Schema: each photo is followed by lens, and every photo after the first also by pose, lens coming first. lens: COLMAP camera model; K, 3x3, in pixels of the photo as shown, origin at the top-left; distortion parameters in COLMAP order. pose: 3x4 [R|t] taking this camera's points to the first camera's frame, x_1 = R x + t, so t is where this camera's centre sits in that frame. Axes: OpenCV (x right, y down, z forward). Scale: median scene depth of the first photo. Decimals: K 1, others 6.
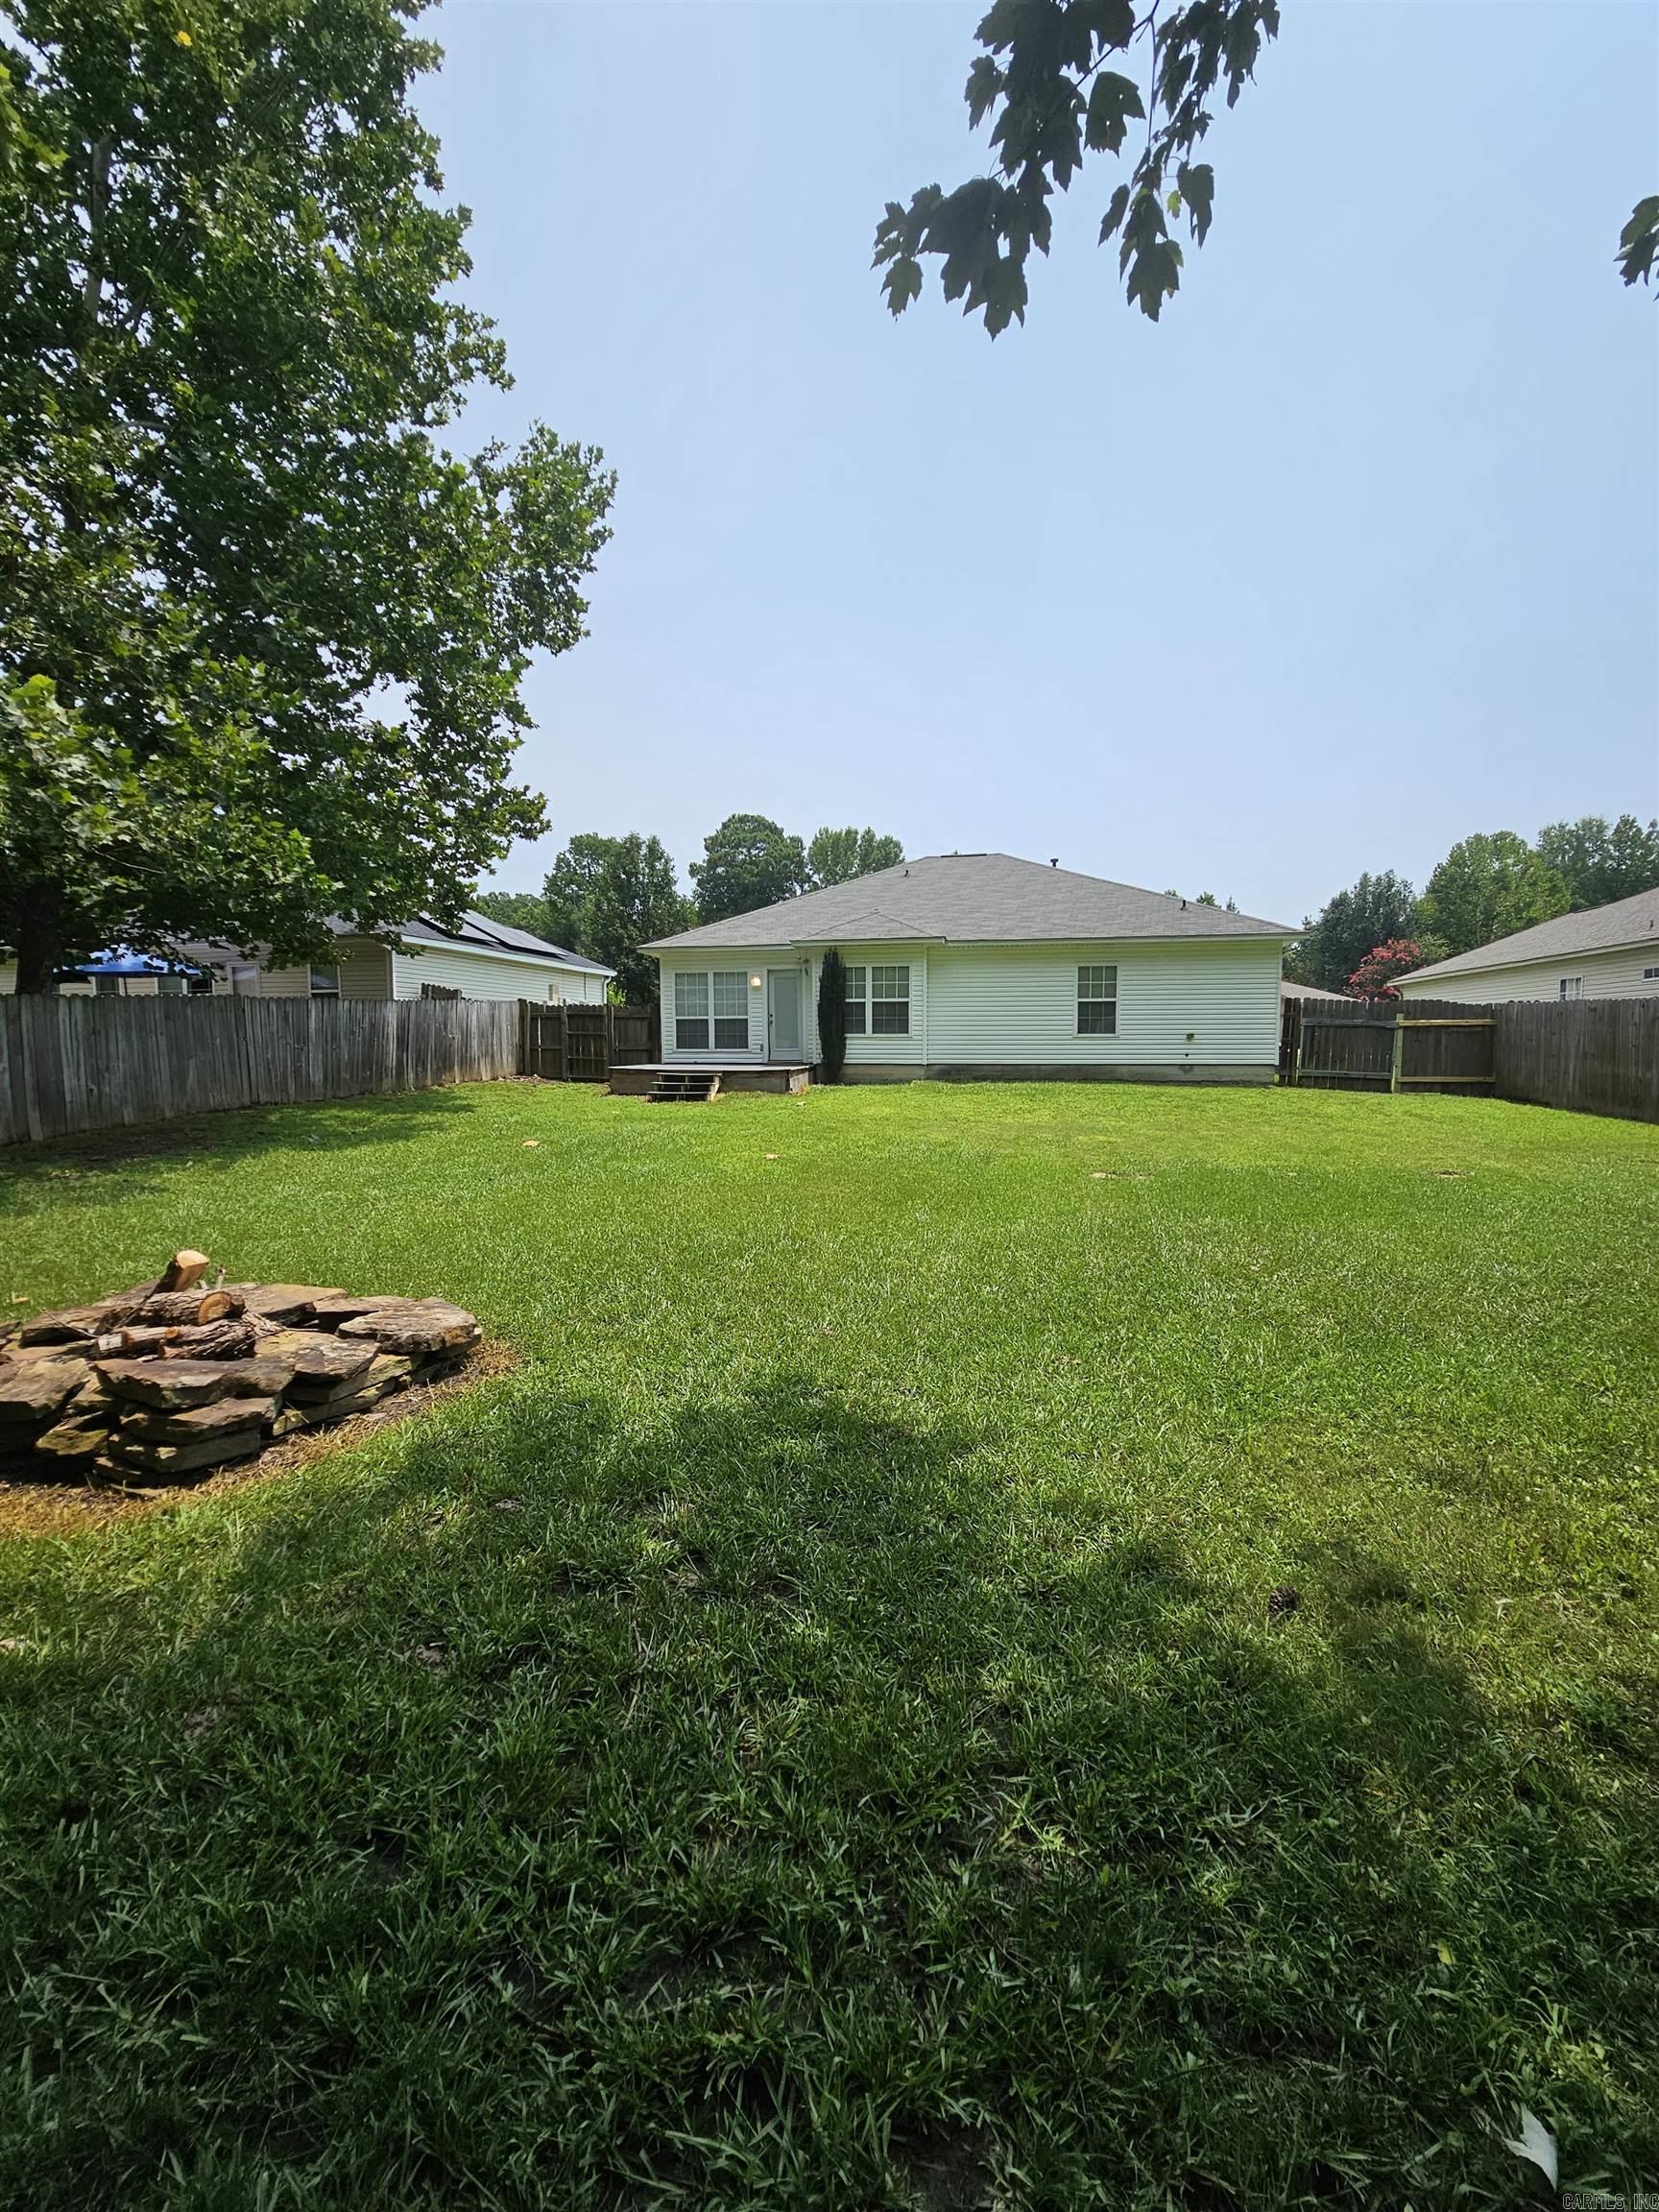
lens RADIAL K [[911.0, 0, 838.7], [0, 911.0, 1102.9], [0, 0, 1]] dist [-0.003058, 0.000586]
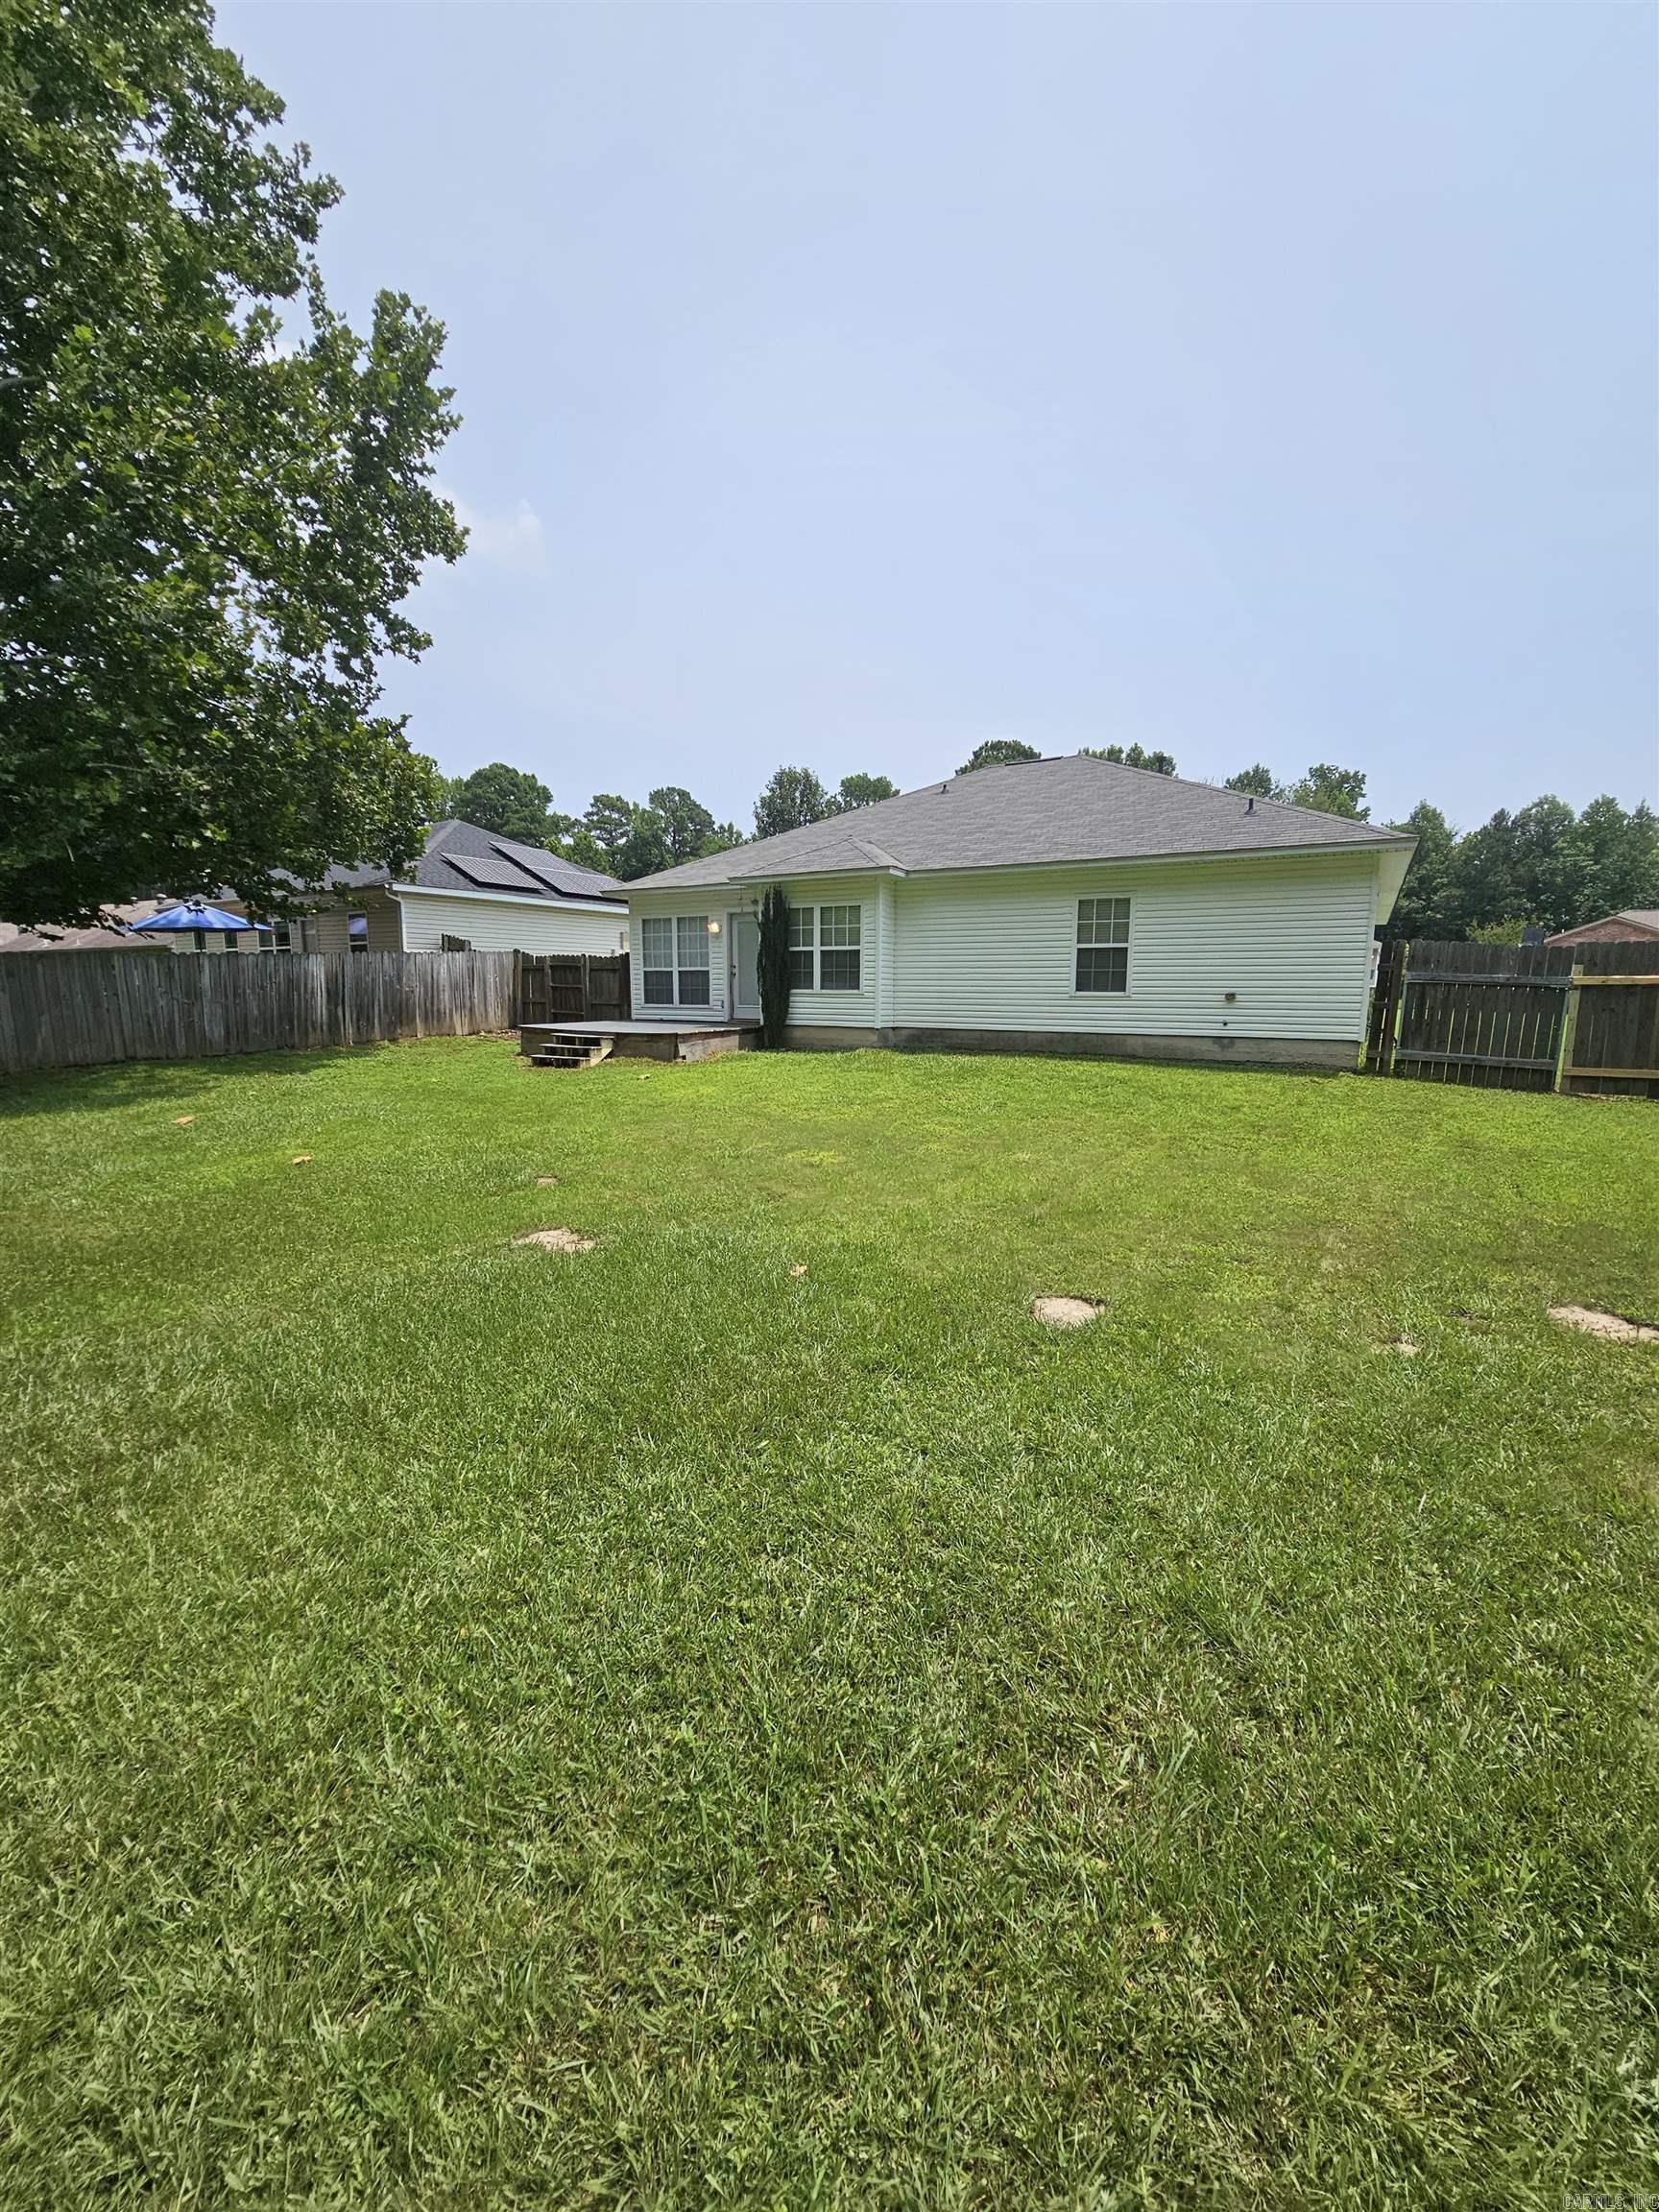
lens RADIAL K [[911.0, 0, 825.3], [0, 911.0, 1110.9], [0, 0, 1]] dist [-0.003058, 0.000586]
pose [[0.938759, 0.052387, -0.340569, 0.329751], [-0.028091, 0.996721, 0.075886, -0.029761], [0.343428, -0.061672, 0.937152, 0.228200]]
